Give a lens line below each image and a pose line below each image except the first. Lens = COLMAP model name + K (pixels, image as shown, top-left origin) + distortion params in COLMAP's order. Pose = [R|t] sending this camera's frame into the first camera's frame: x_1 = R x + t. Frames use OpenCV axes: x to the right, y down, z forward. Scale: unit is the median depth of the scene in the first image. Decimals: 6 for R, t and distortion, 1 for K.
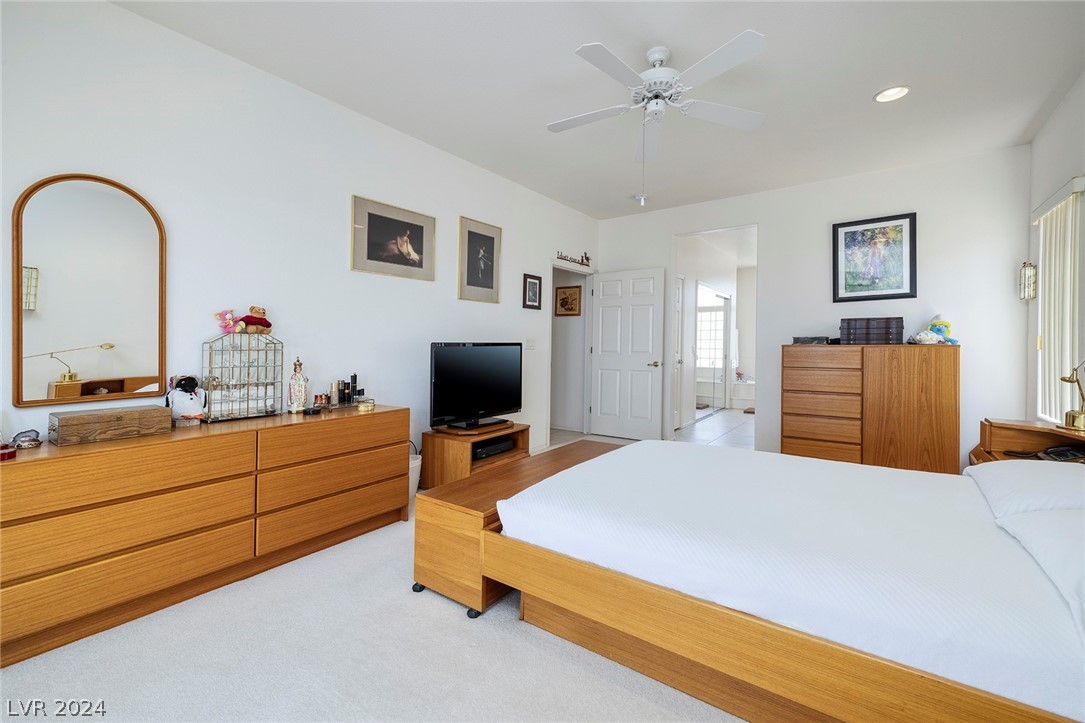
lens RADIAL K [[458.6, 0, 536.0], [0, 458.6, 355.5], [0, 0, 1]] dist [0.000865, 0.000064]
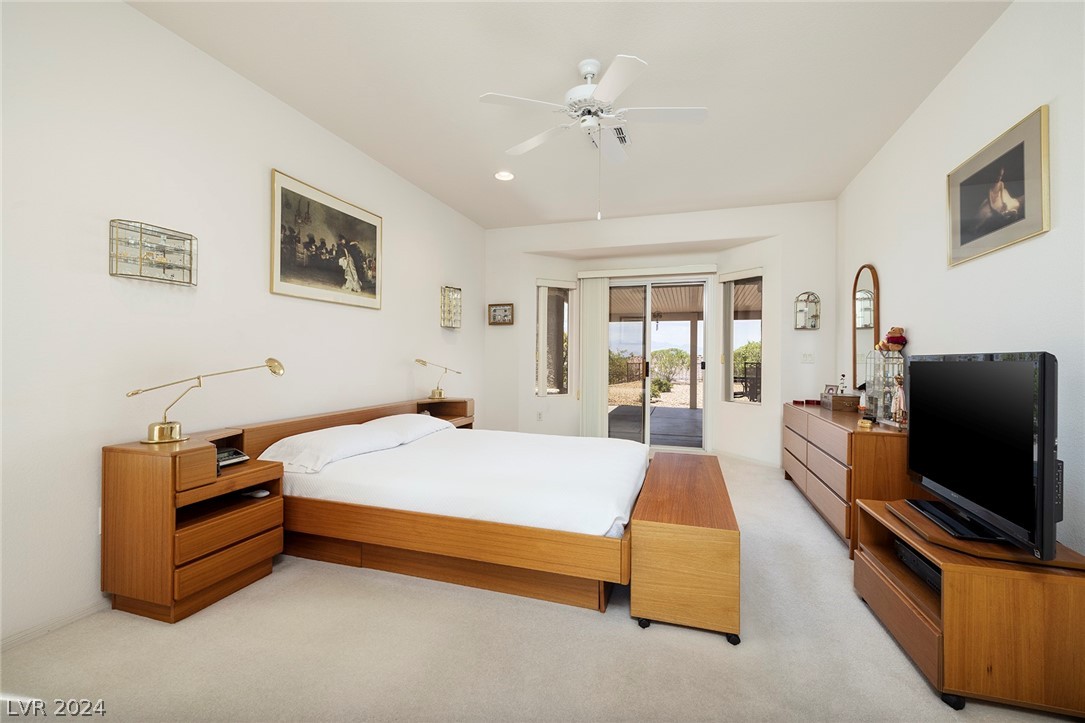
lens RADIAL K [[458.6, 0, 536.0], [0, 458.6, 355.5], [0, 0, 1]] dist [0.000865, 0.000064]
pose [[-0.946443, -0.016387, -0.322454, 0.493507], [-0.024180, 0.999504, 0.020178, -0.025496], [0.321964, 0.026895, -0.946370, 1.387479]]
